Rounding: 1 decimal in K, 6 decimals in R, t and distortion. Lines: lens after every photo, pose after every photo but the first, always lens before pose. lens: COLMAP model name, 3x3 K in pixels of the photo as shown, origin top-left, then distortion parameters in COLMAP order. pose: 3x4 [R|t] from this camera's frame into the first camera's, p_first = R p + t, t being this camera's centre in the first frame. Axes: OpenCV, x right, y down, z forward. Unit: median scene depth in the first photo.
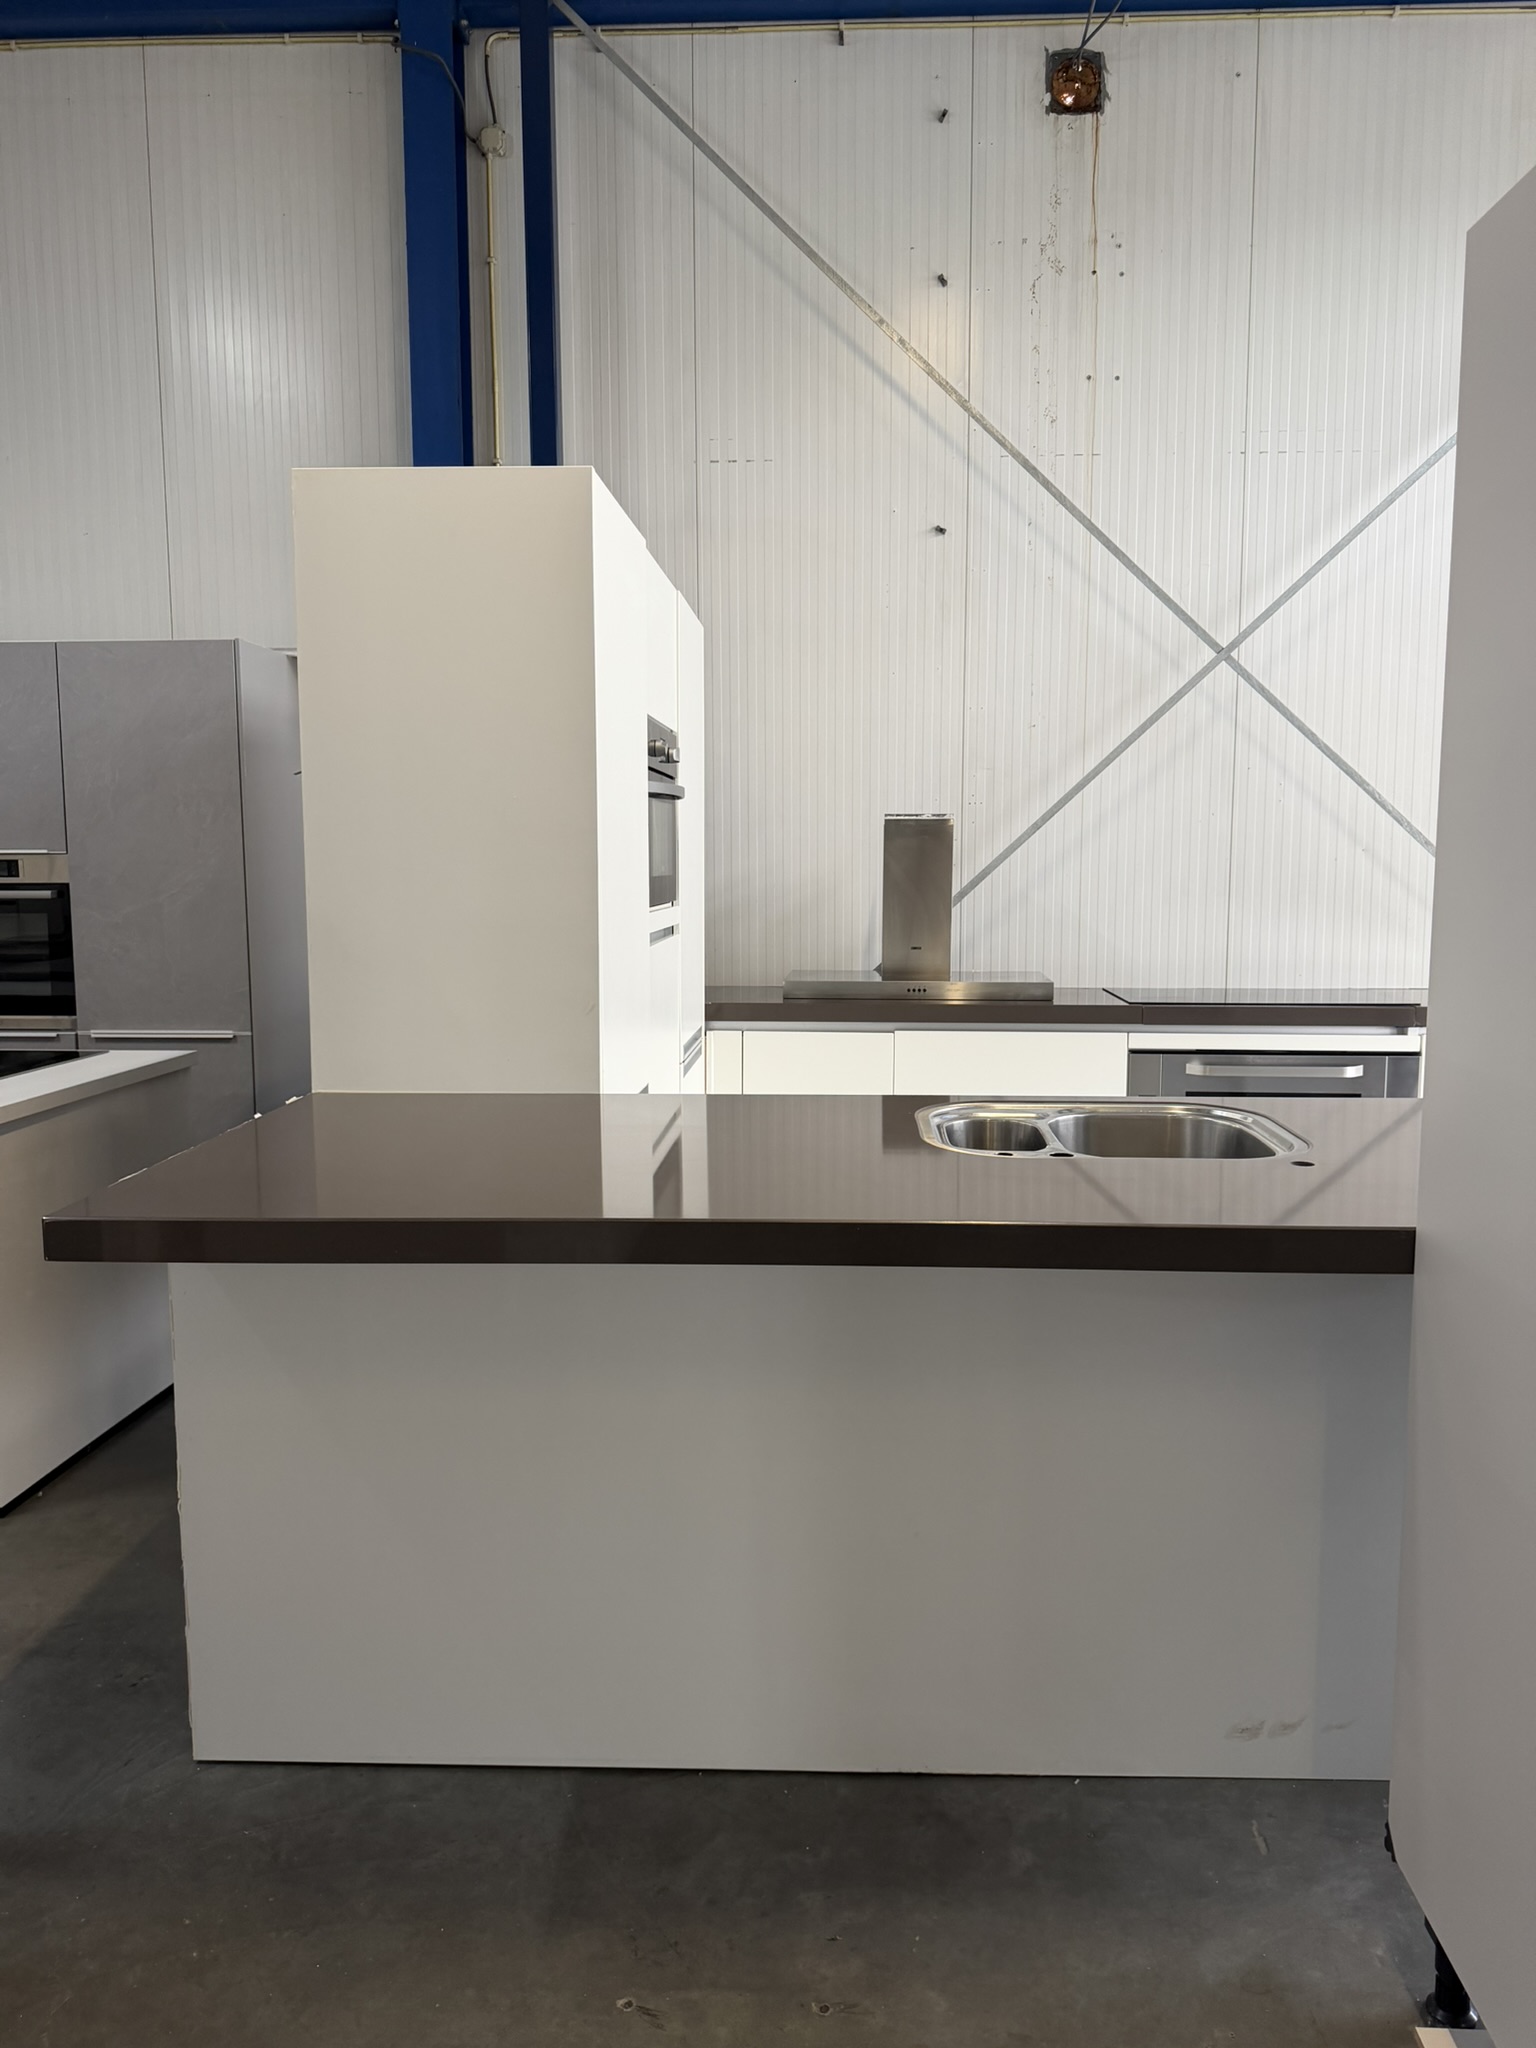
lens RADIAL K [[1489.3, 0, 775.1], [0, 1489.3, 1020.6], [0, 0, 1]] dist [0.015069, -0.010585]
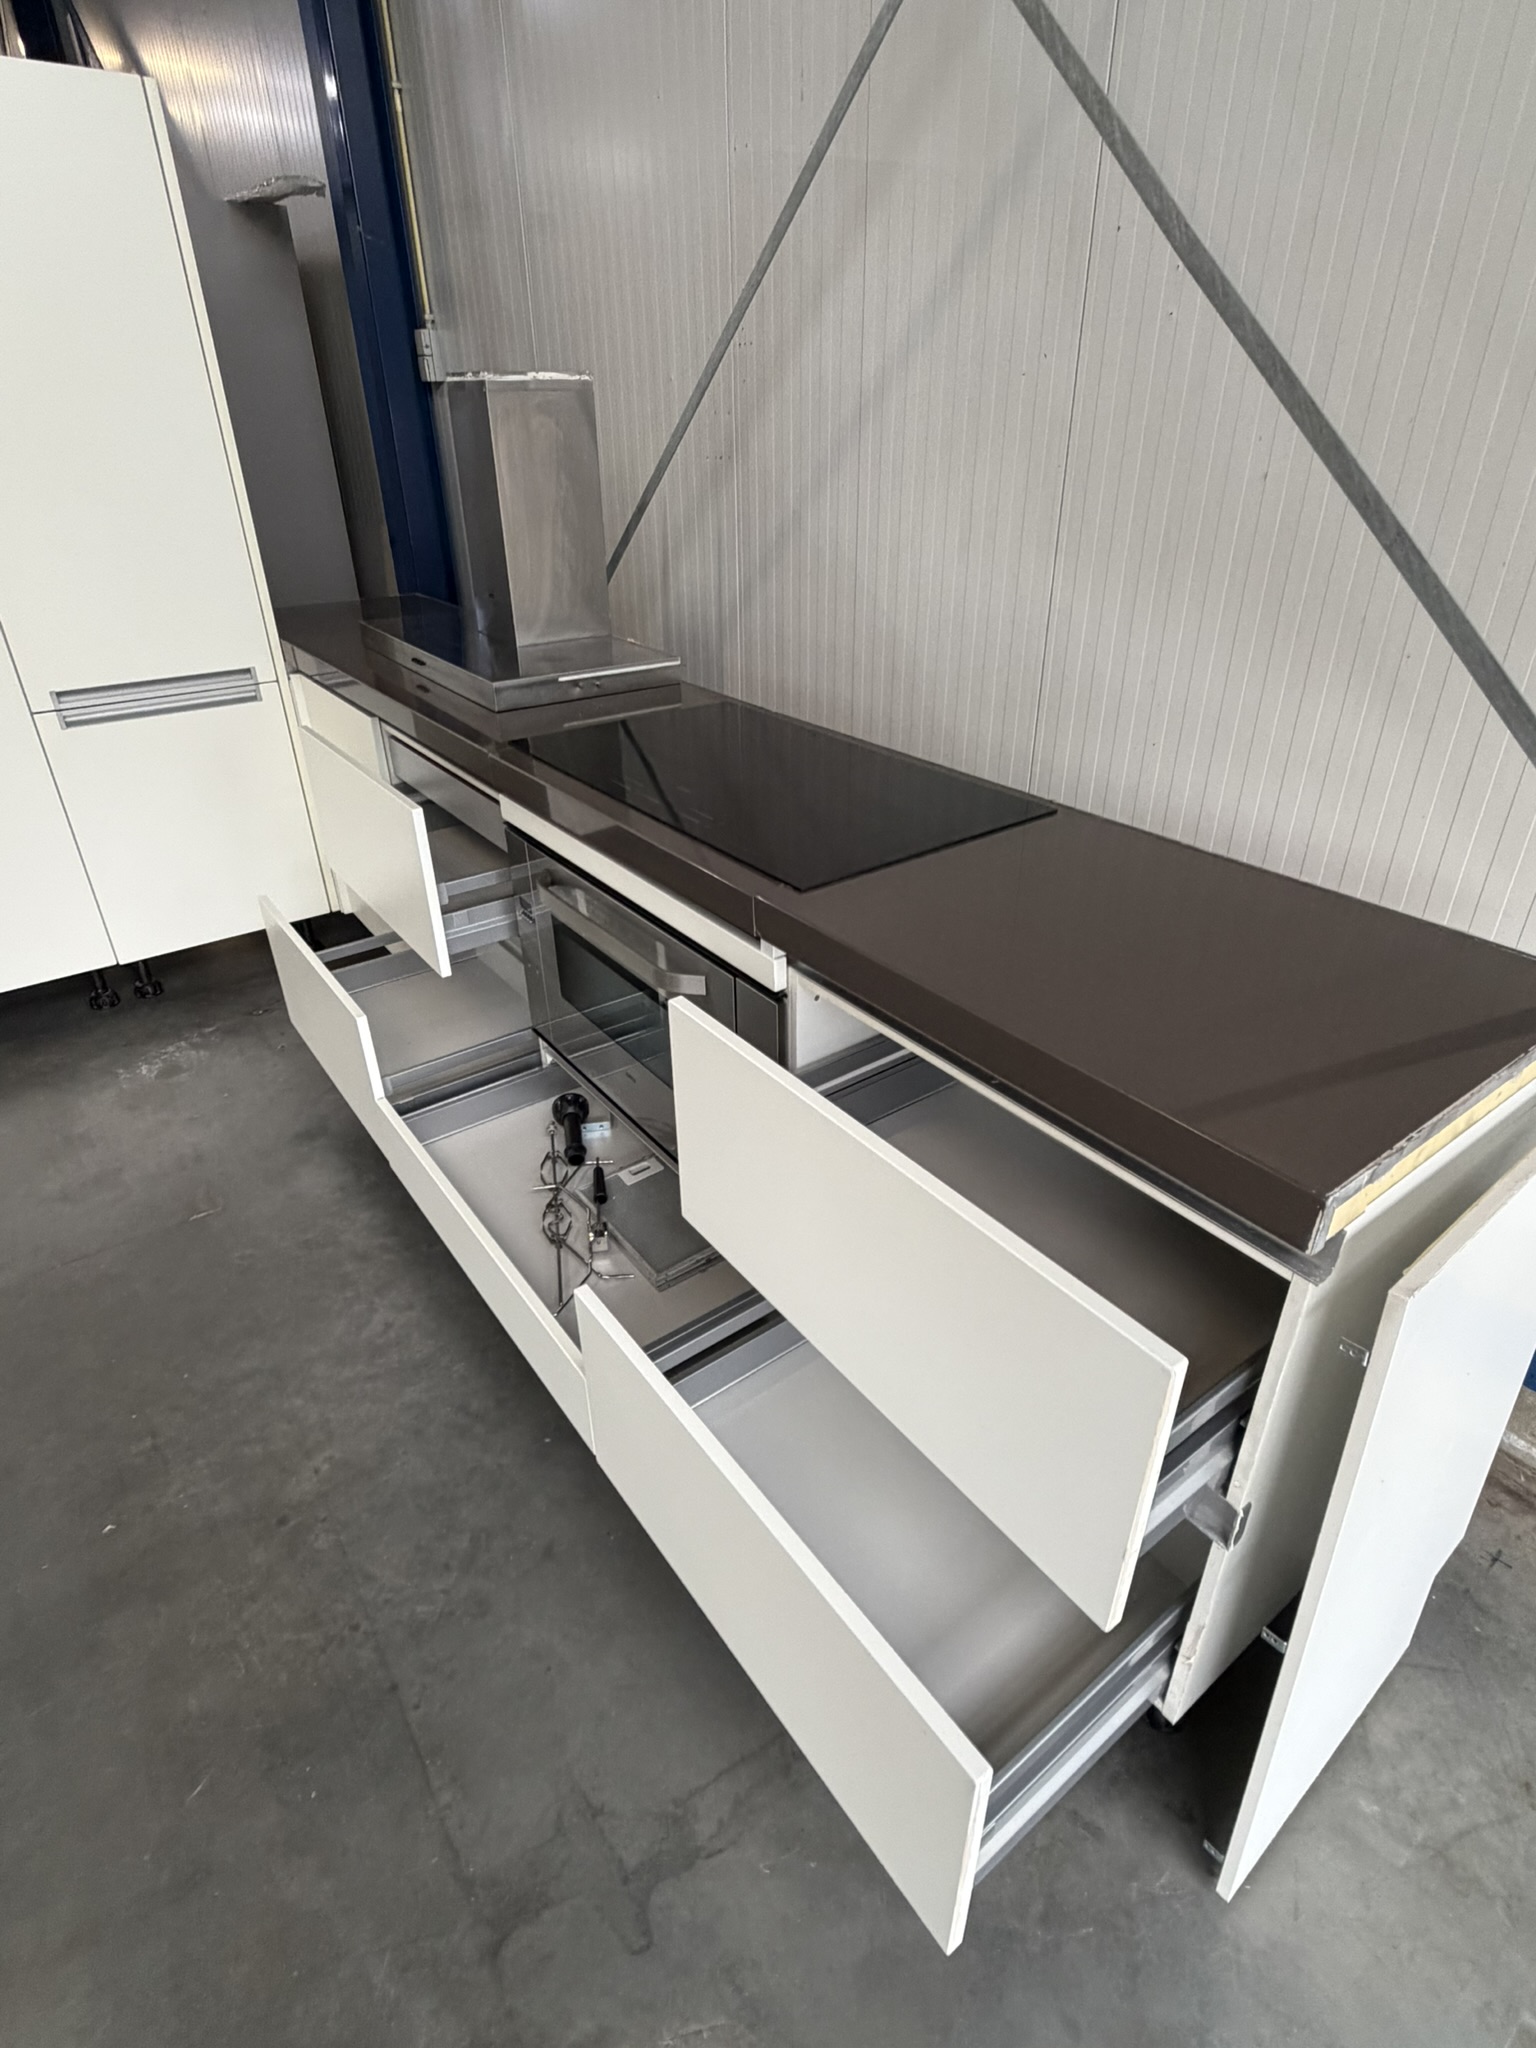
lens RADIAL K [[1069.7, 0, 766.2], [0, 1069.7, 1011.8], [0, 0, 1]] dist [0.001614, -0.001151]
pose [[0.642920, 0.374655, -0.668048, 0.564444], [-0.077236, 0.899467, 0.430109, -0.094569], [0.762029, -0.224928, 0.607222, 0.715101]]
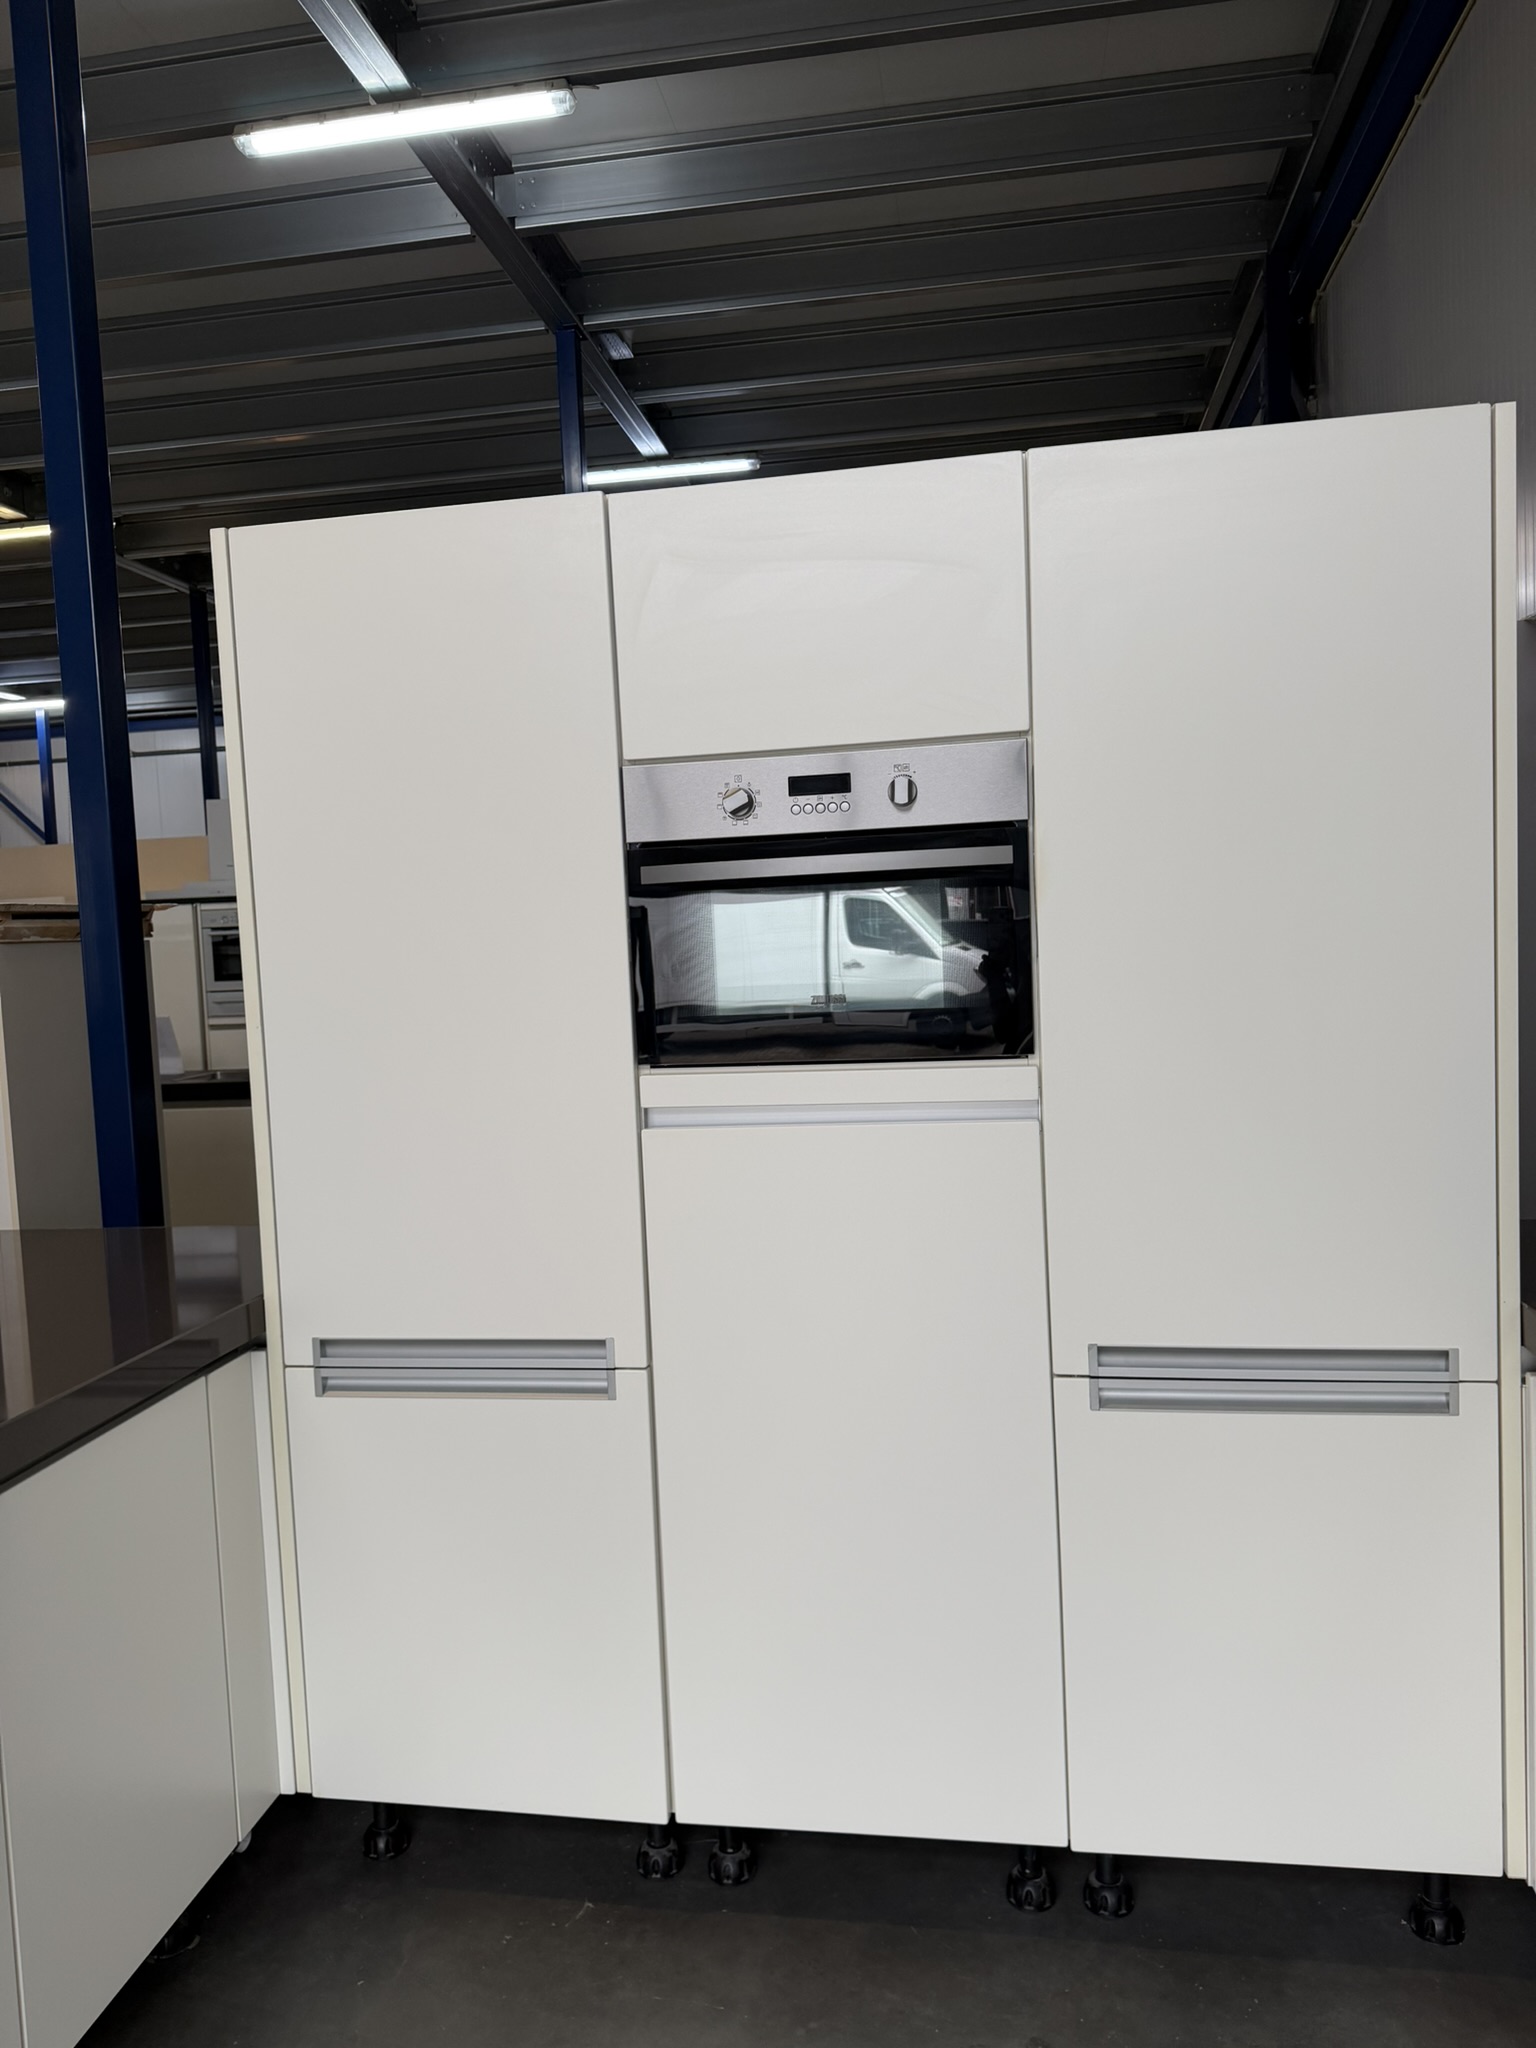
lens RADIAL K [[1442.9, 0, 762.6], [0, 1442.9, 1019.2], [0, 0, 1]] dist [0.062896, -0.081587]
pose [[-0.112966, 0.067359, -0.991313, 0.343345], [-0.065289, 0.995040, 0.075052, -0.097353], [0.991451, 0.073200, -0.108008, 0.746923]]
